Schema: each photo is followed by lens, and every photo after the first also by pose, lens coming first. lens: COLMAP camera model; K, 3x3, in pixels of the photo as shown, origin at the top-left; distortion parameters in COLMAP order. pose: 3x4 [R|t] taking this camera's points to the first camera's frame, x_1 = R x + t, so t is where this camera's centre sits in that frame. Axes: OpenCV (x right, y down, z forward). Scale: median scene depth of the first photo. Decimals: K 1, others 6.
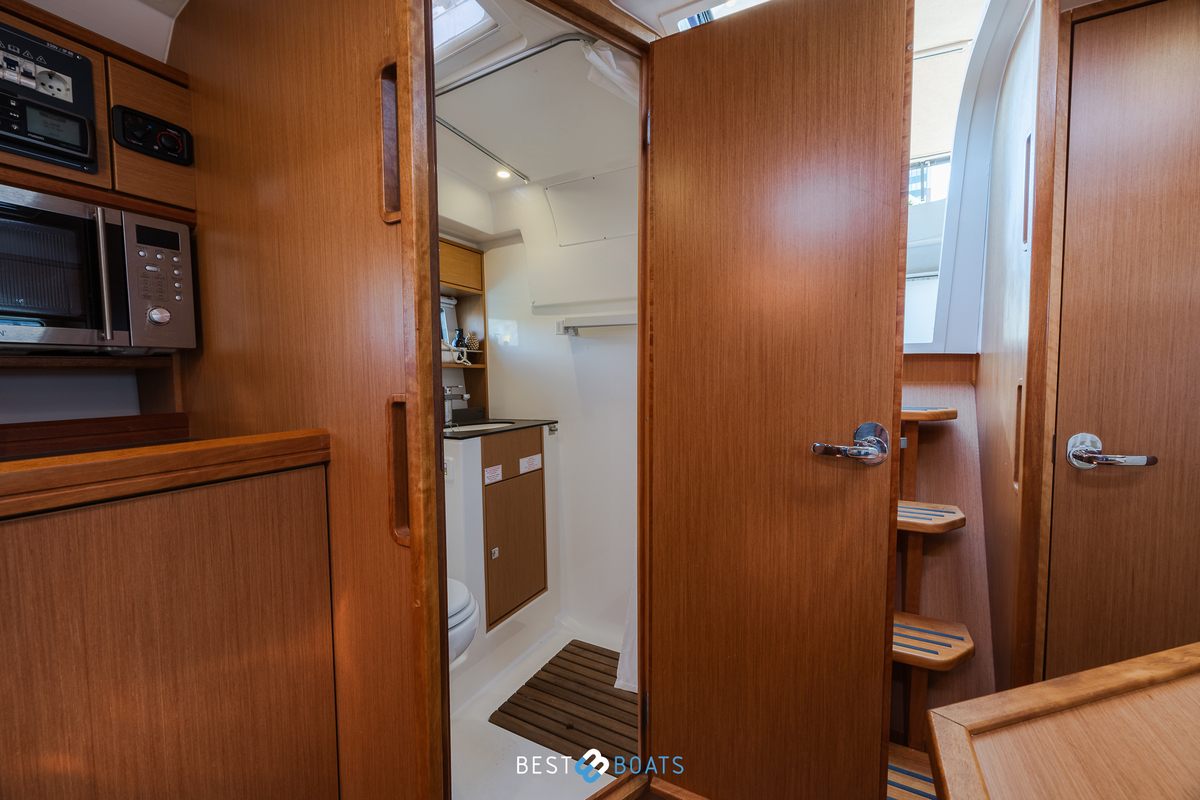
lens RADIAL K [[459.1, 0, 597.1], [0, 459.1, 403.0], [0, 0, 1]] dist [-0.001572, 0.000259]
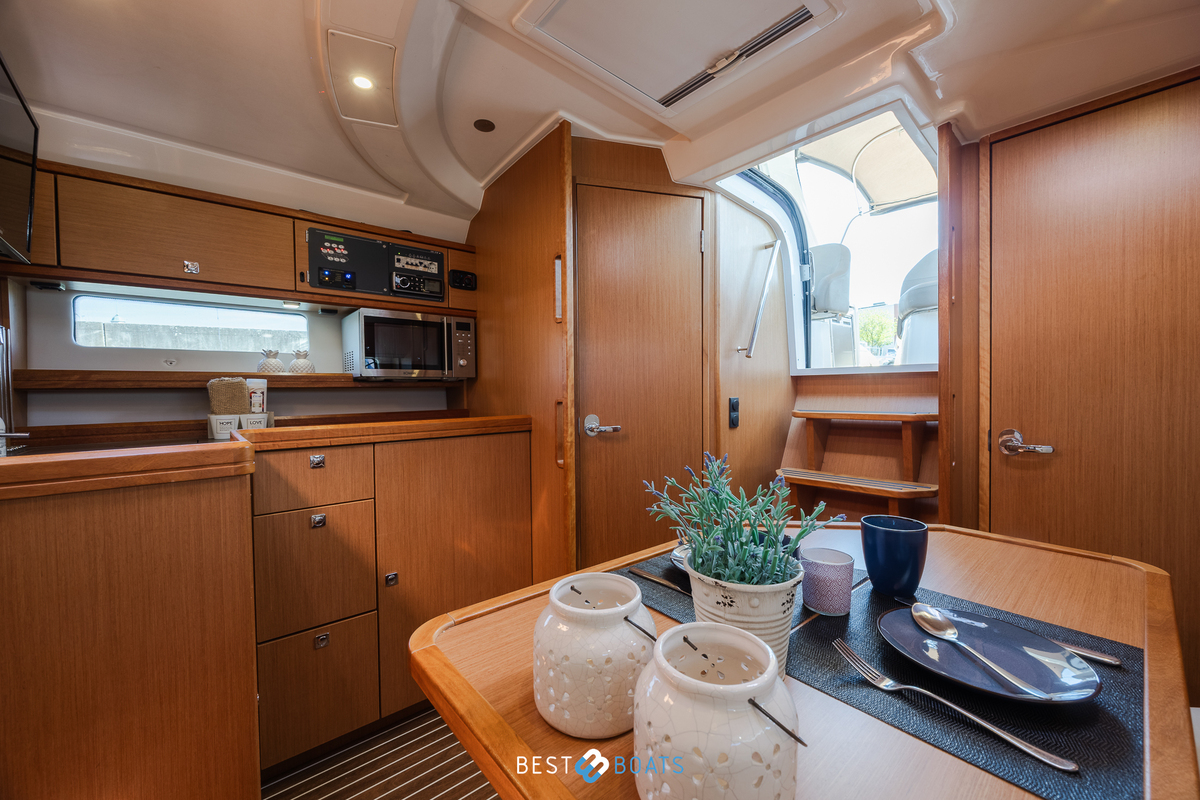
lens RADIAL K [[459.1, 0, 603.8], [0, 459.1, 402.1], [0, 0, 1]] dist [-0.001572, 0.000259]
pose [[0.935572, 0.004736, -0.353105, 0.548757], [-0.016953, 0.999359, -0.031516, 0.066189], [0.352729, 0.035471, 0.935053, -0.998502]]
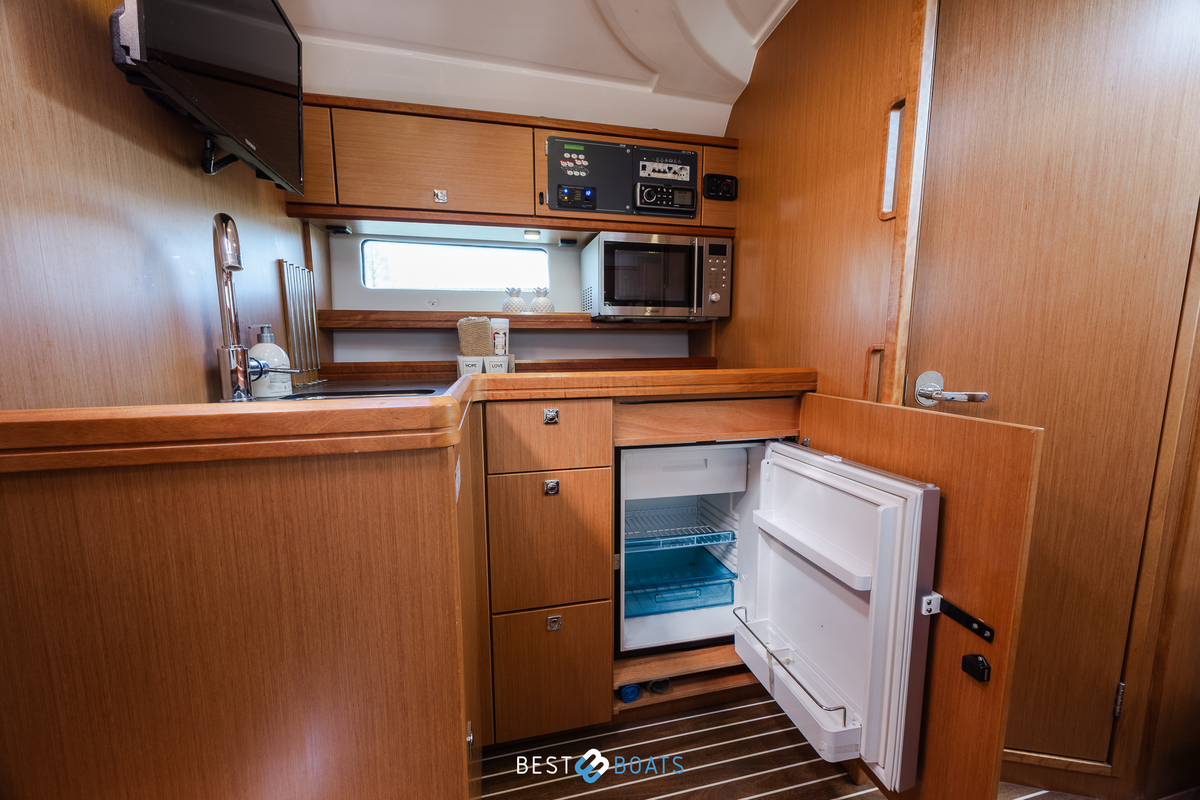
lens RADIAL K [[459.1, 0, 602.4], [0, 459.1, 401.8], [0, 0, 1]] dist [-0.001572, 0.000259]
pose [[0.671800, 0.102835, -0.733560, 0.047741], [-0.050609, 0.994375, 0.093048, 0.068815], [0.739002, -0.025385, 0.673225, -0.571809]]
